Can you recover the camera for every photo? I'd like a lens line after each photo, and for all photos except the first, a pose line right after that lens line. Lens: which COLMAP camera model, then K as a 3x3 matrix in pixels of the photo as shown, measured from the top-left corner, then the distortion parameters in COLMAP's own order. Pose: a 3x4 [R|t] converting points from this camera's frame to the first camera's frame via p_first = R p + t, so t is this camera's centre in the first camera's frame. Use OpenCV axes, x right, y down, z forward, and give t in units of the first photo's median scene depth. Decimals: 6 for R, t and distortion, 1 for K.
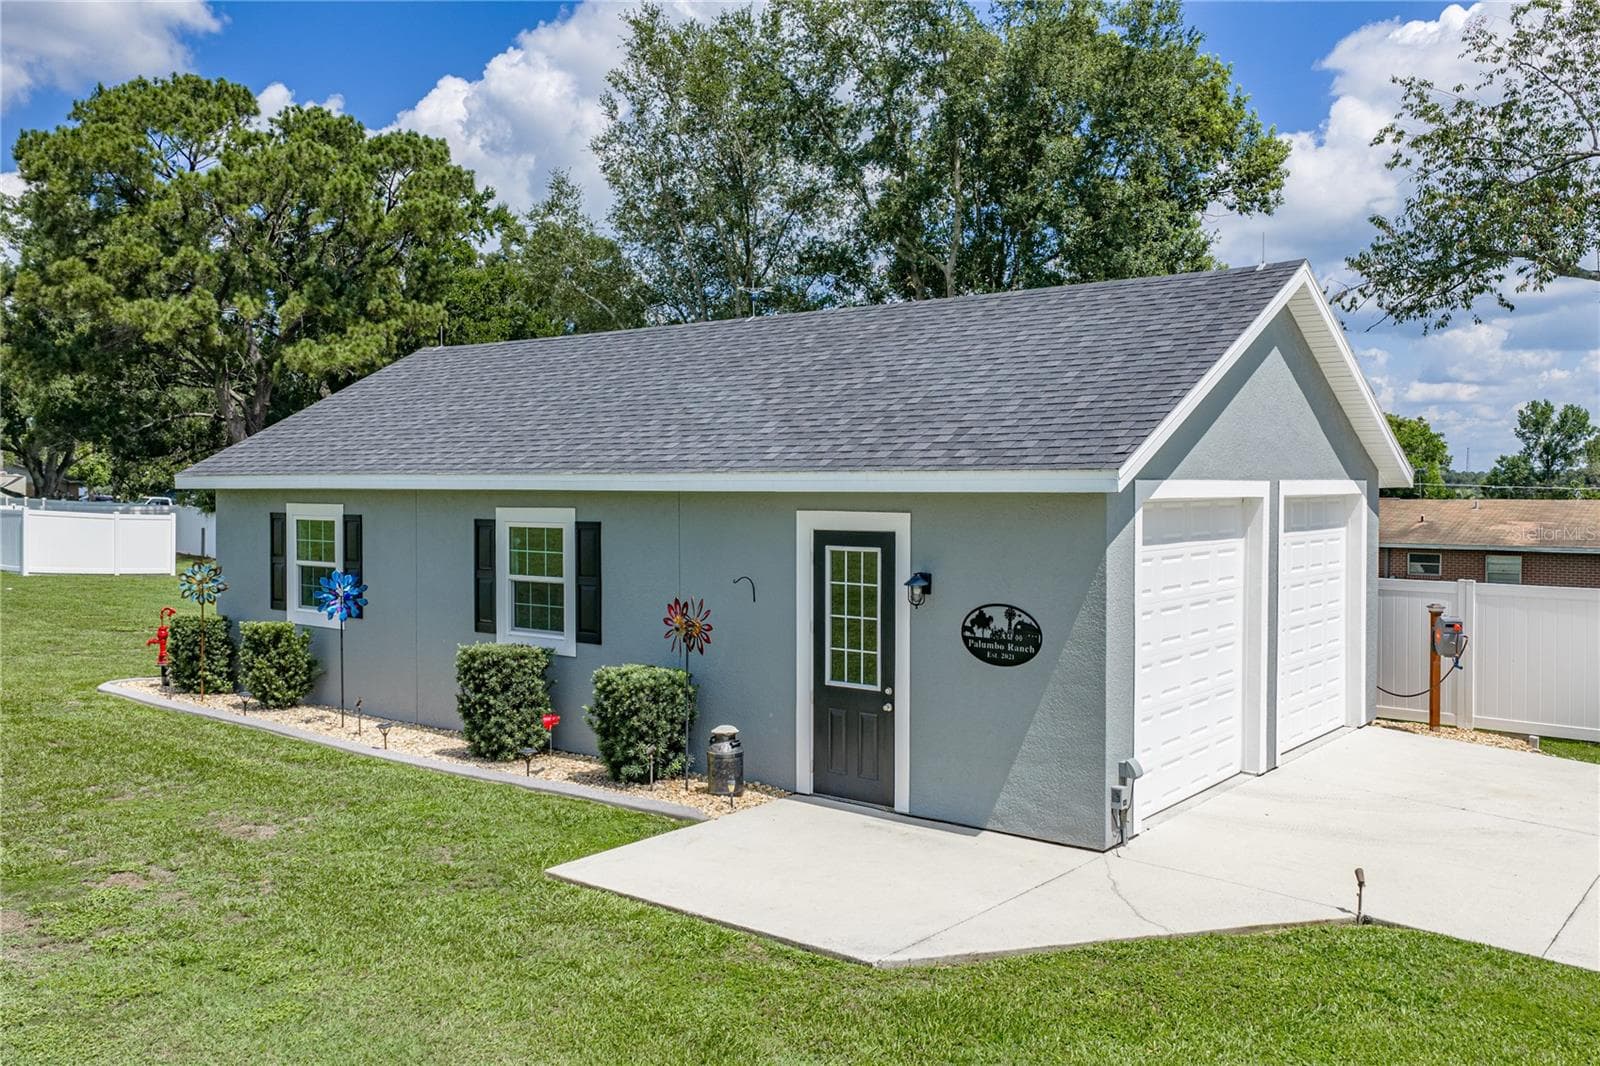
lens RADIAL K [[1350.0, 0, 822.6], [0, 1350.0, 516.3], [0, 0, 1]] dist [0.019369, -0.002027]
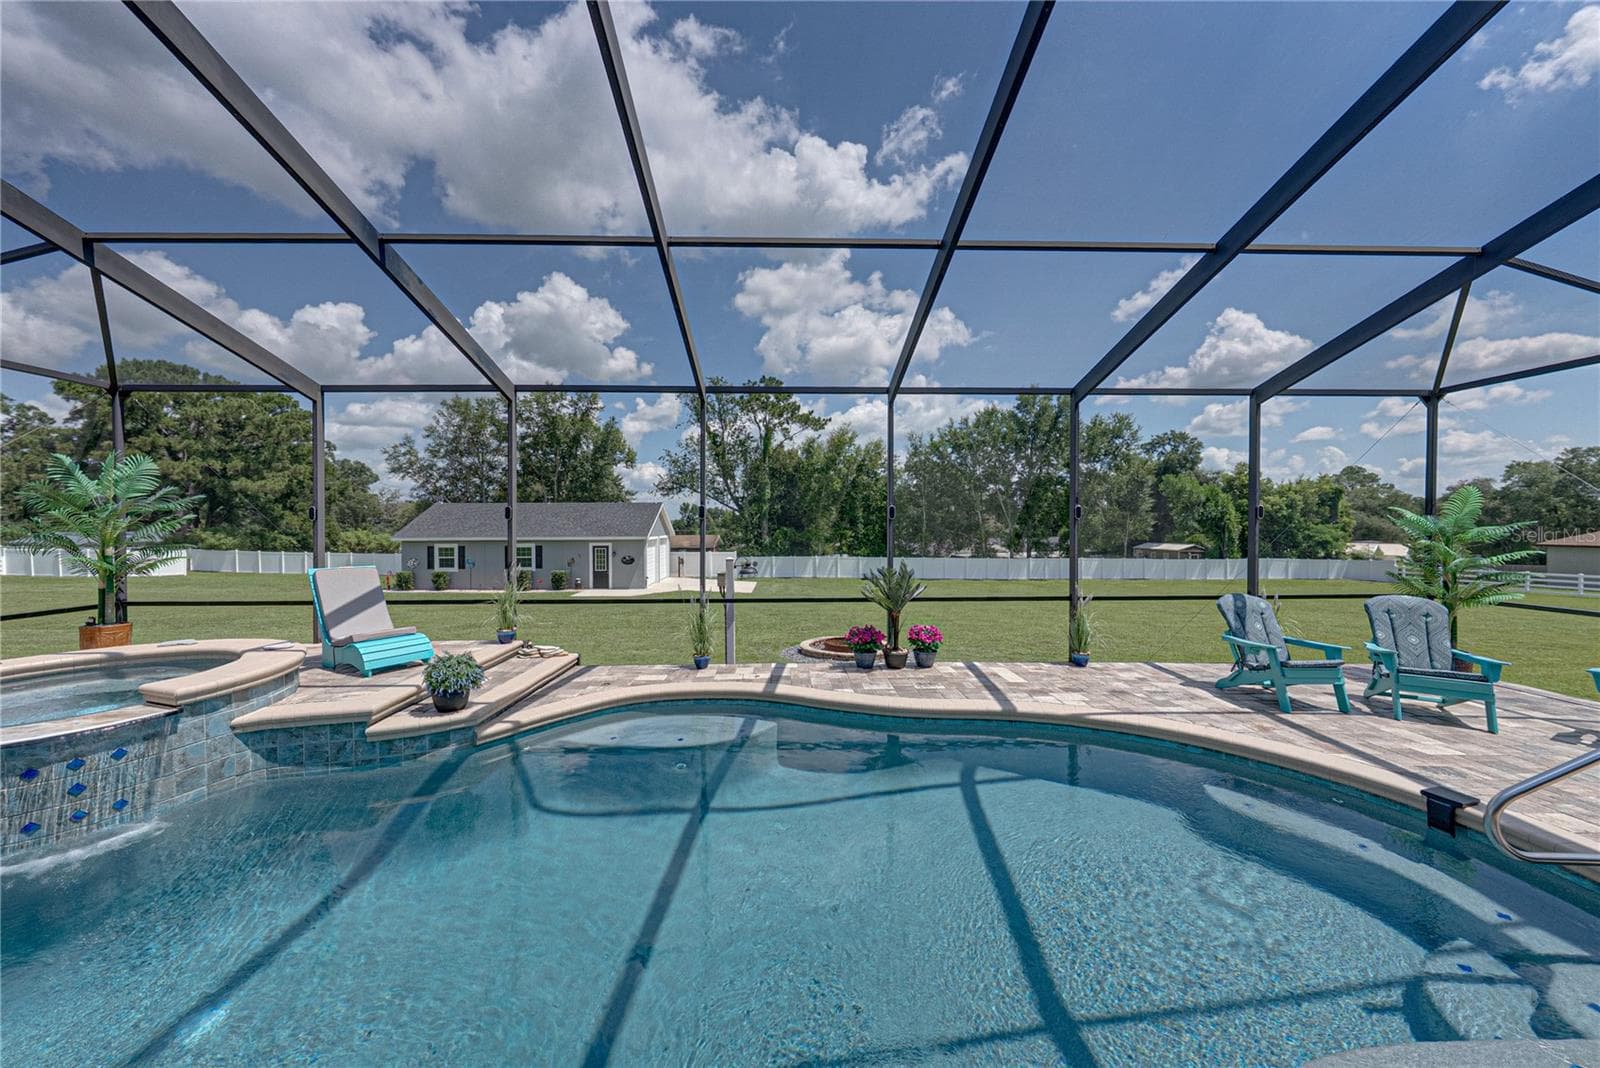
lens RADIAL K [[557.7, 0, 800.0], [0, 557.7, 534.0], [0, 0, 1]] dist [-0.003885, -0.000017]
pose [[0.769005, -0.015362, 0.639058, -0.790659], [0.021541, 0.999766, -0.001888, -0.016267], [-0.638879, 0.015217, 0.769157, -1.371547]]
